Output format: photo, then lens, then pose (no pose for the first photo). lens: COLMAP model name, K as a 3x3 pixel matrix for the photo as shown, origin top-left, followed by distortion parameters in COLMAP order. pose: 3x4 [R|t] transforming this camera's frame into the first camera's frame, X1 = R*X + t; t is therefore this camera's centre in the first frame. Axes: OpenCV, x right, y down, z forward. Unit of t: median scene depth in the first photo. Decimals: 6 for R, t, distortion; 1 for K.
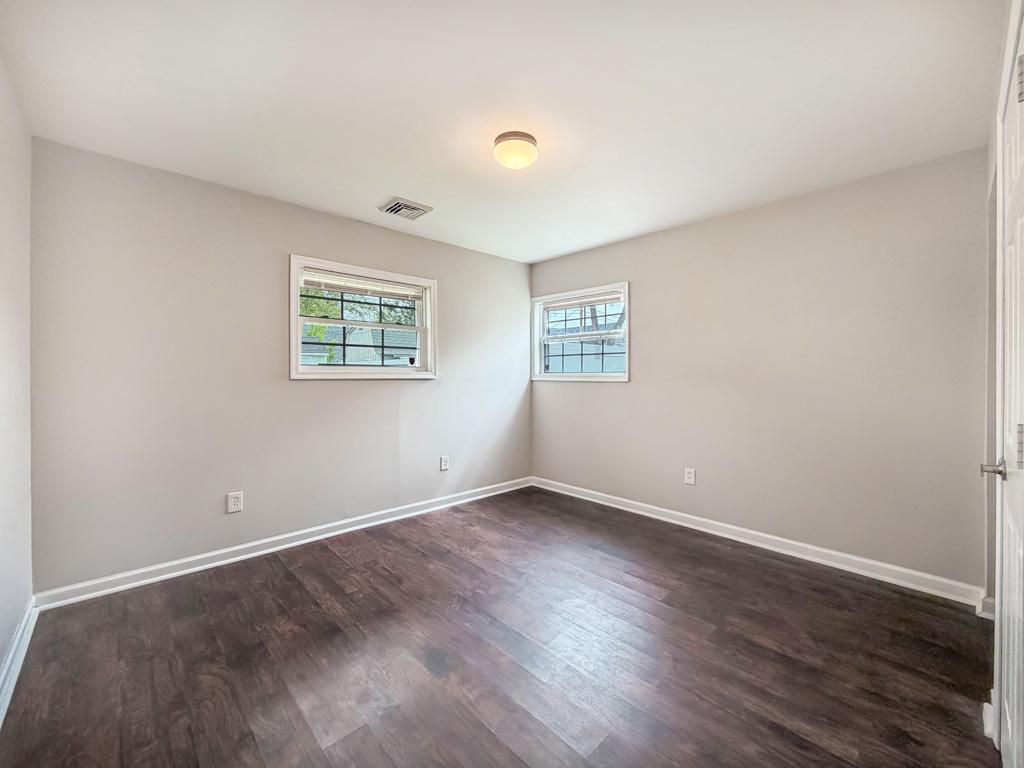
lens RADIAL K [[417.6, 0, 512.6], [0, 417.6, 380.0], [0, 0, 1]] dist [-0.000079, -0.000032]
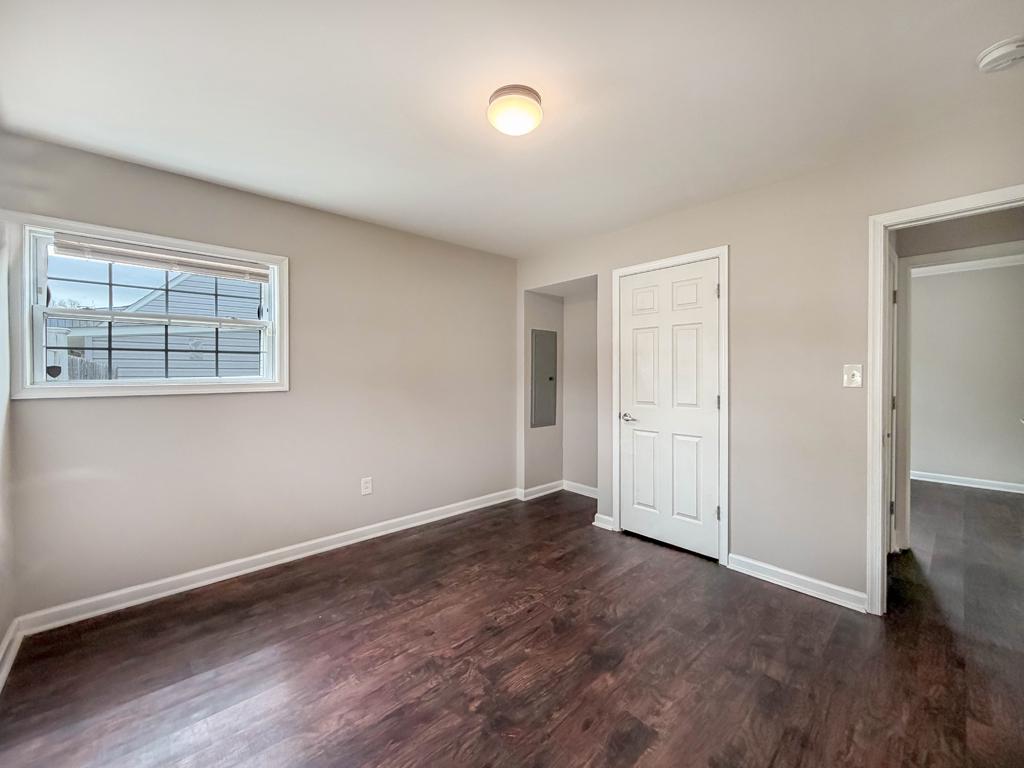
lens RADIAL K [[417.6, 0, 512.6], [0, 417.6, 380.0], [0, 0, 1]] dist [-0.000079, -0.000032]
pose [[0.010426, -0.018142, 0.999781, -0.526147], [0.015877, 0.999712, 0.017975, -0.025252], [-0.999820, 0.015686, 0.010712, 0.648130]]
